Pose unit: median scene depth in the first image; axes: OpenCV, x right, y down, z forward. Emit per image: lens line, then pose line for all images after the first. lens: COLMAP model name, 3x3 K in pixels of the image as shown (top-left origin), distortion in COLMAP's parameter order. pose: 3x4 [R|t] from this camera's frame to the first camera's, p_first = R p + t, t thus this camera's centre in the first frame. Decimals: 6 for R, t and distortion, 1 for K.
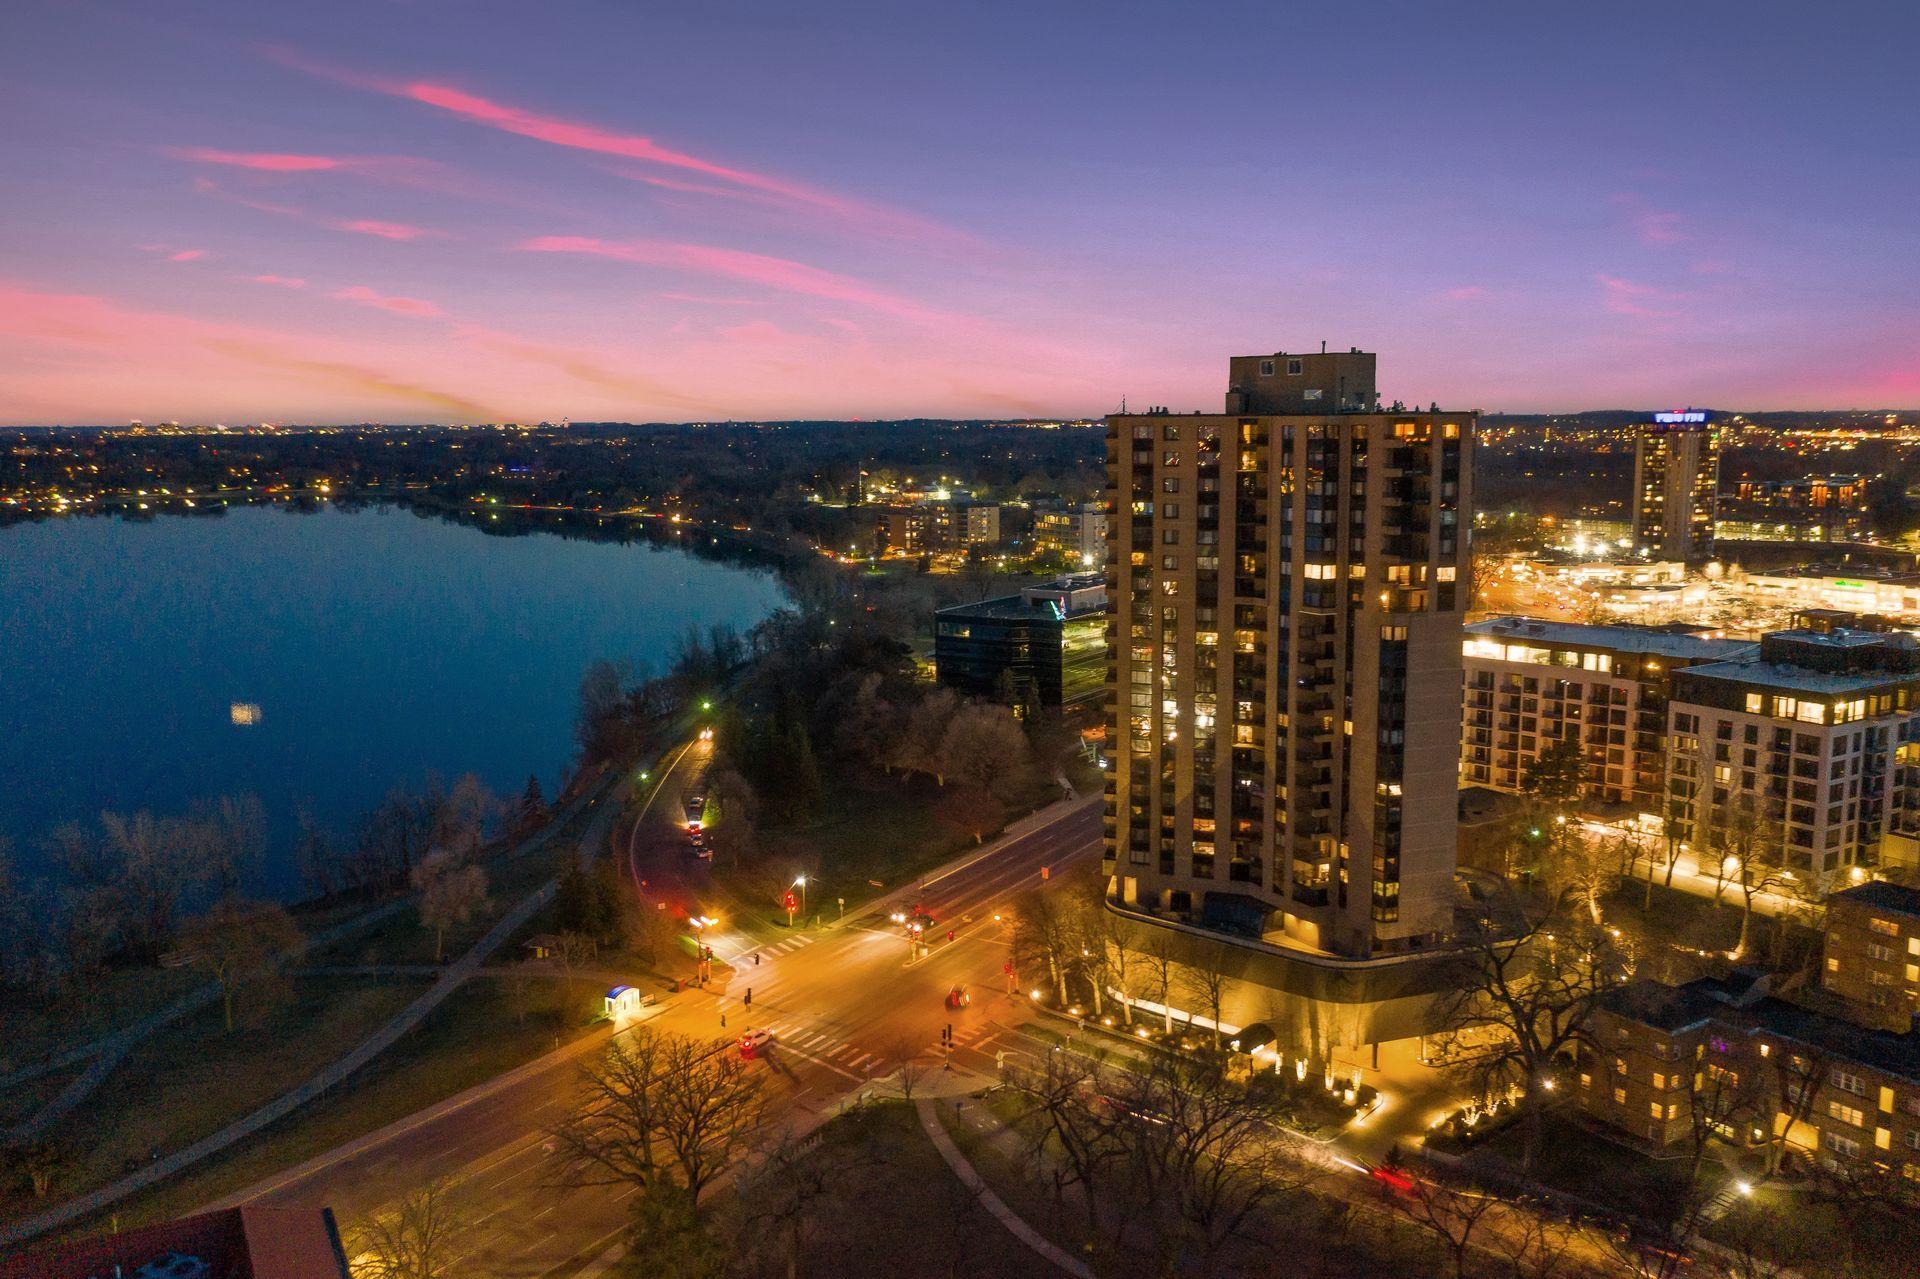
lens RADIAL K [[1549.1, 0, 948.7], [0, 1549.1, 654.1], [0, 0, 1]] dist [-0.014913, -0.002363]
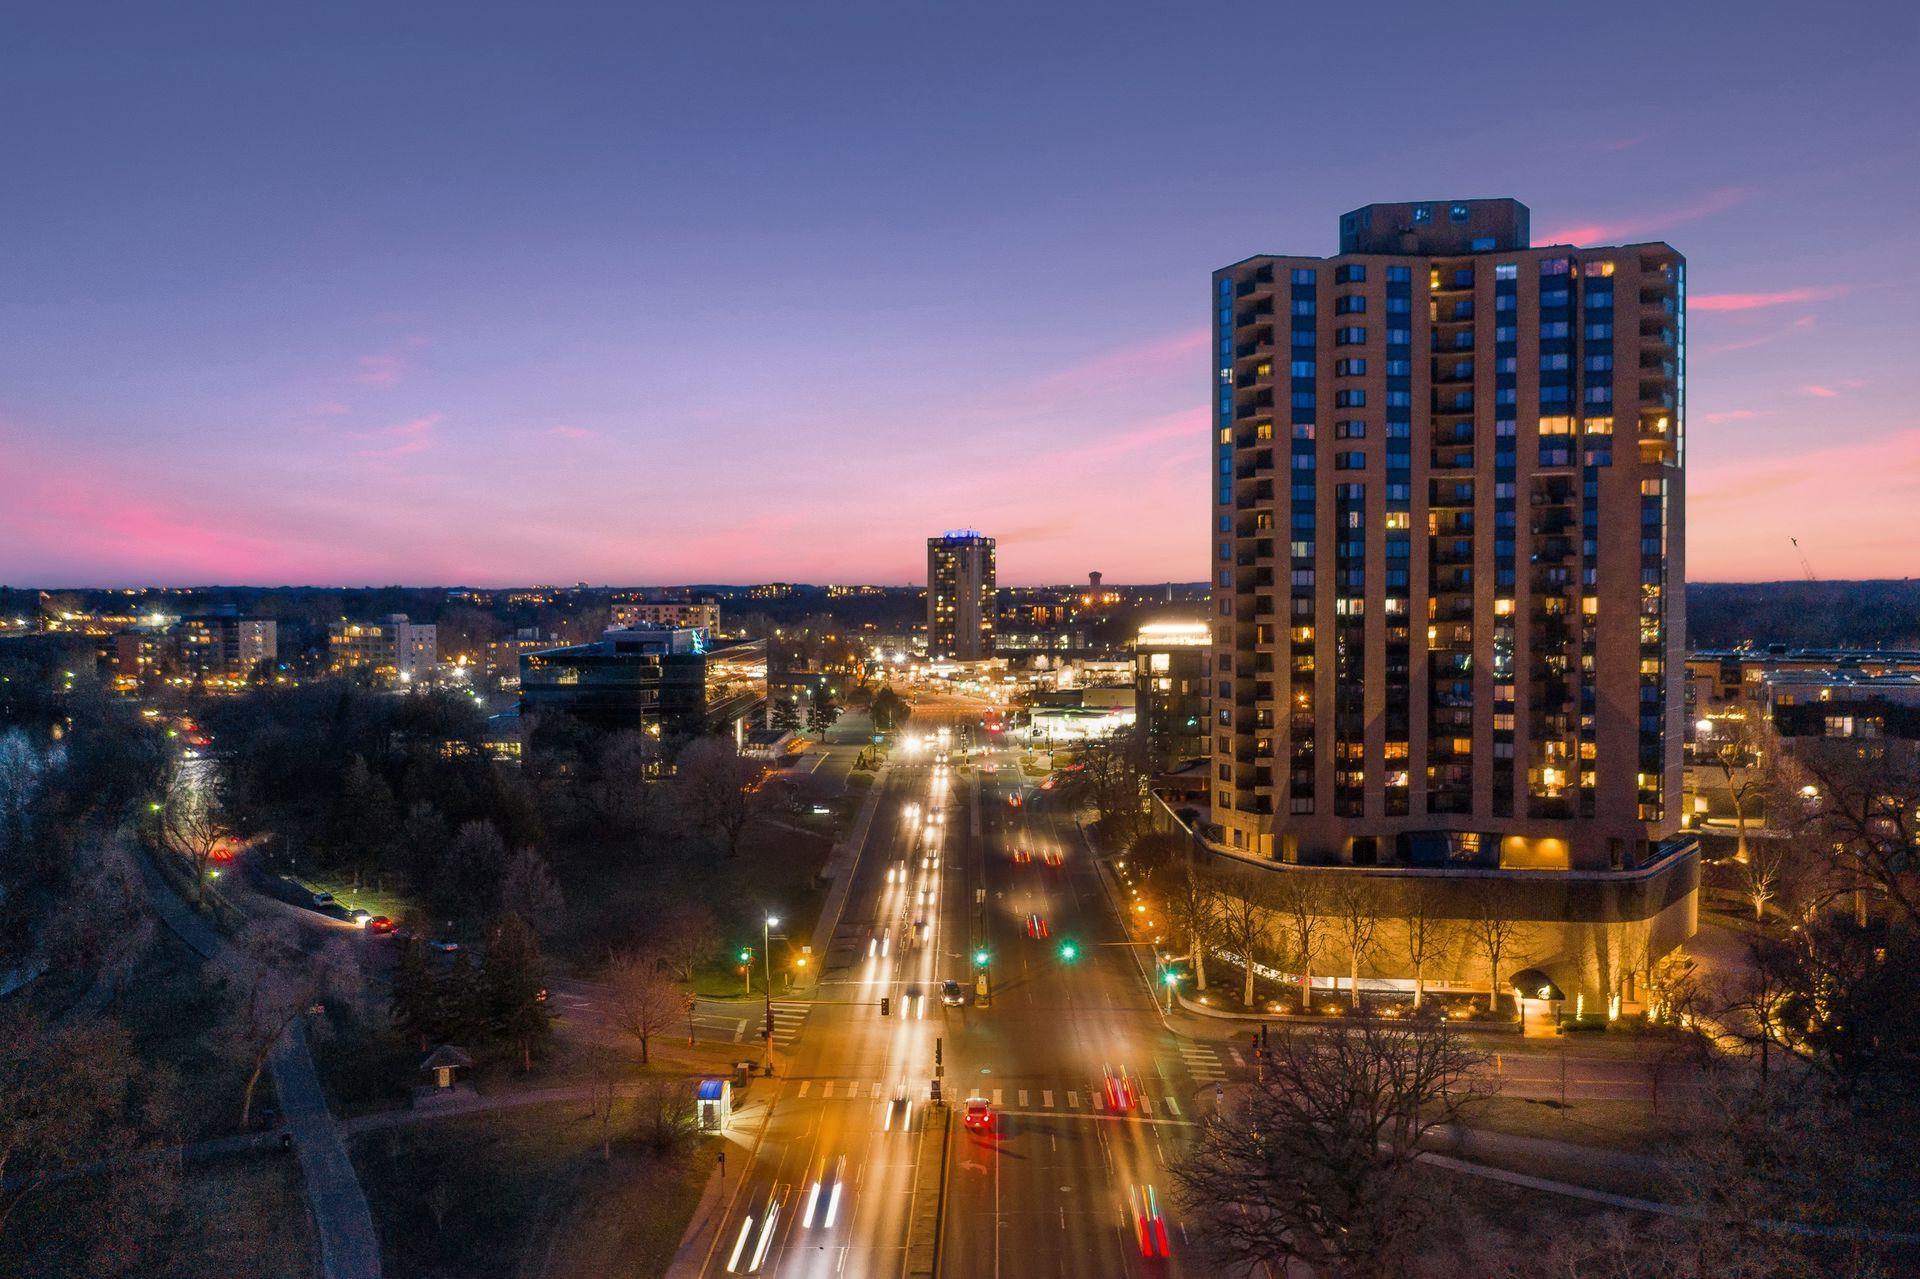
lens RADIAL K [[1549.1, 0, 954.0], [0, 1549.1, 654.4], [0, 0, 1]] dist [-0.014913, -0.002363]
pose [[0.832451, -0.012289, 0.553962, -0.479653], [0.077987, 0.992401, -0.095178, 0.118318], [-0.548582, 0.122433, 0.827084, 0.434227]]
